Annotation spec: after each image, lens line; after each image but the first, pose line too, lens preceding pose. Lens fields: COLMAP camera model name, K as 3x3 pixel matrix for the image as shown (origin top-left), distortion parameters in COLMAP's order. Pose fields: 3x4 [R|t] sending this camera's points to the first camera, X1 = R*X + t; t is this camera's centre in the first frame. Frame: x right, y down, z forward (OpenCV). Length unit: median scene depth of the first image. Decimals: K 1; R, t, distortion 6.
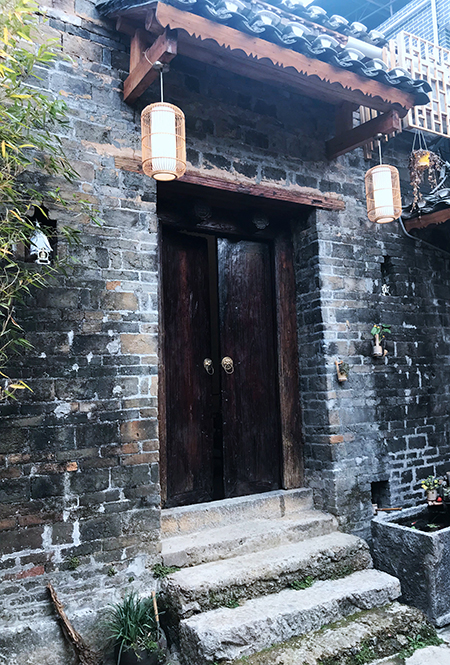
lens RADIAL K [[531.3, 0, 228.2], [0, 531.3, 333.0], [0, 0, 1]] dist [0.027319, -0.020900]
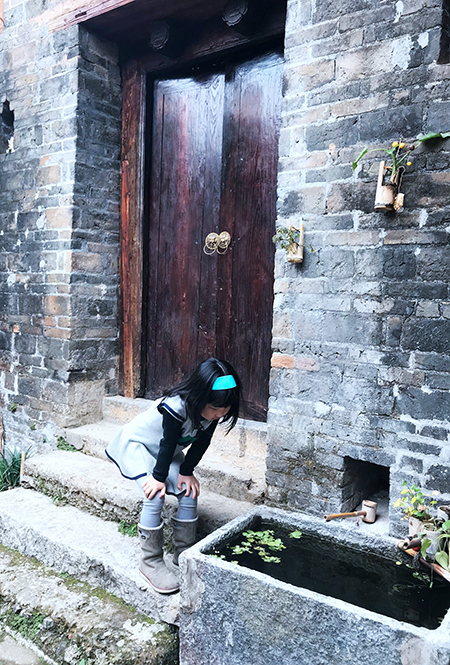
lens RADIAL K [[531.3, 0, 227.7], [0, 531.3, 330.0], [0, 0, 1]] dist [0.027319, -0.020900]
pose [[0.393694, 0.104948, -0.913231, 0.851530], [0.034784, 0.991049, 0.128886, 0.106700], [0.918583, -0.082507, 0.386519, 0.871735]]
